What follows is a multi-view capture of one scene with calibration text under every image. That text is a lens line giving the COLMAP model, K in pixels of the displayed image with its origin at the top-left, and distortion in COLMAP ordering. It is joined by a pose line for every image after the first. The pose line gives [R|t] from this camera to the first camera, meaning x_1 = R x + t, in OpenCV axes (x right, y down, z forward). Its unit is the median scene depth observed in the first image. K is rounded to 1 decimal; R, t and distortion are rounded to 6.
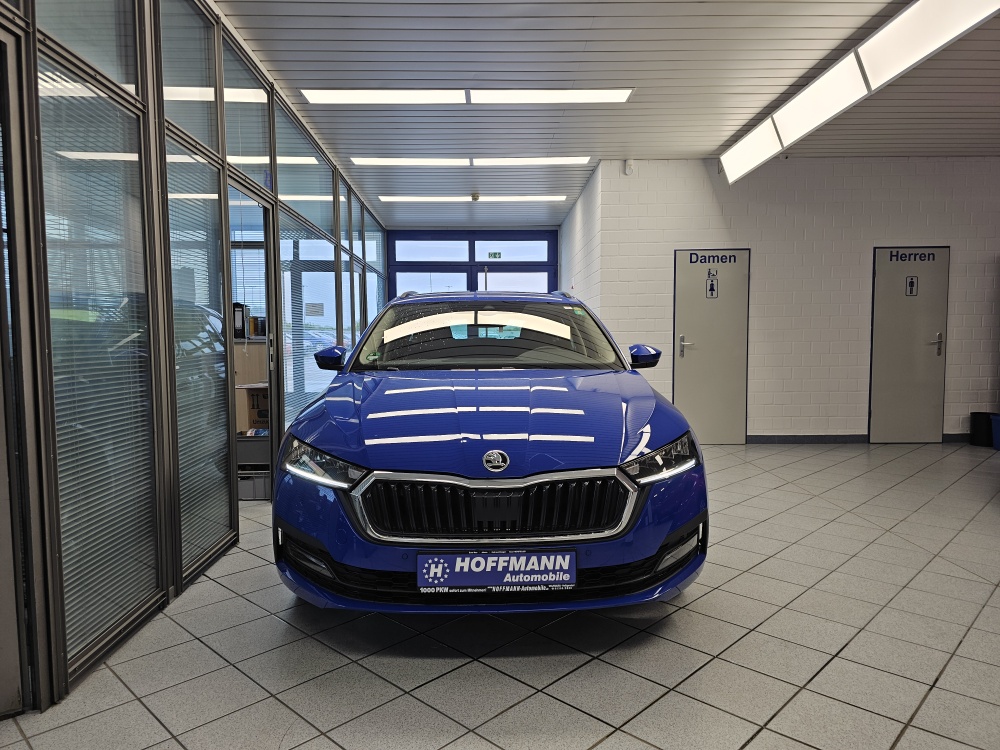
lens RADIAL K [[674.2, 0, 500.0], [0, 674.2, 375.0], [0, 0, 1]] dist [0.054697, -0.062471]
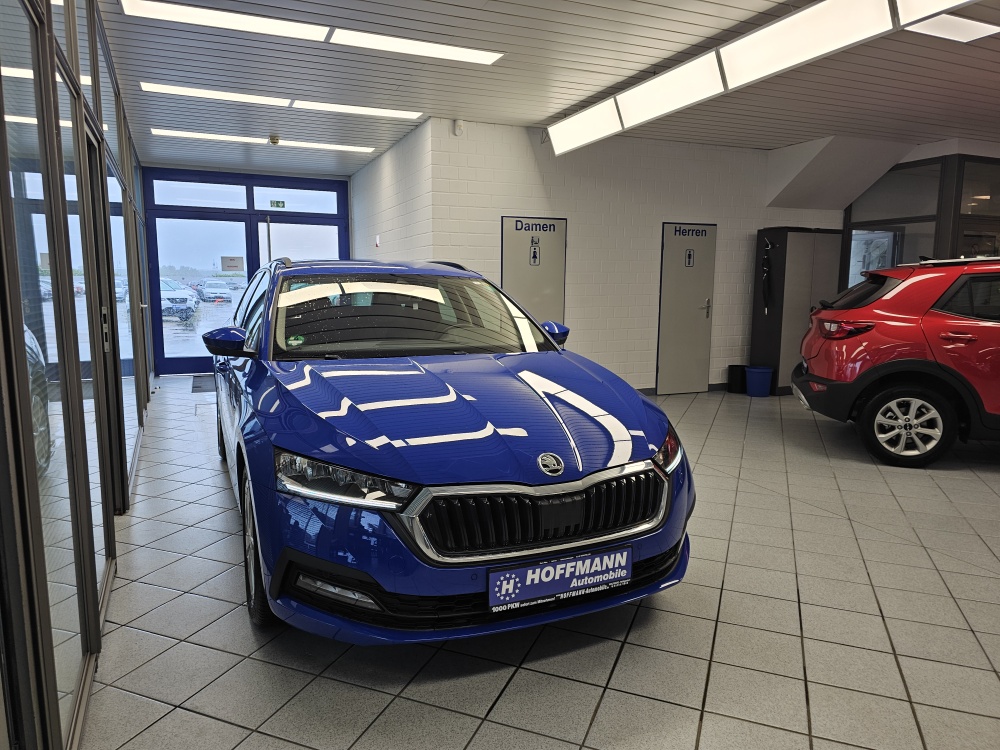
lens RADIAL K [[674.2, 0, 500.0], [0, 674.2, 375.0], [0, 0, 1]] dist [0.054697, -0.062471]
pose [[0.927298, -0.037385, 0.372453, -0.425917], [0.010220, 0.997158, 0.074646, -0.071717], [-0.374185, -0.065413, 0.925044, 0.148091]]
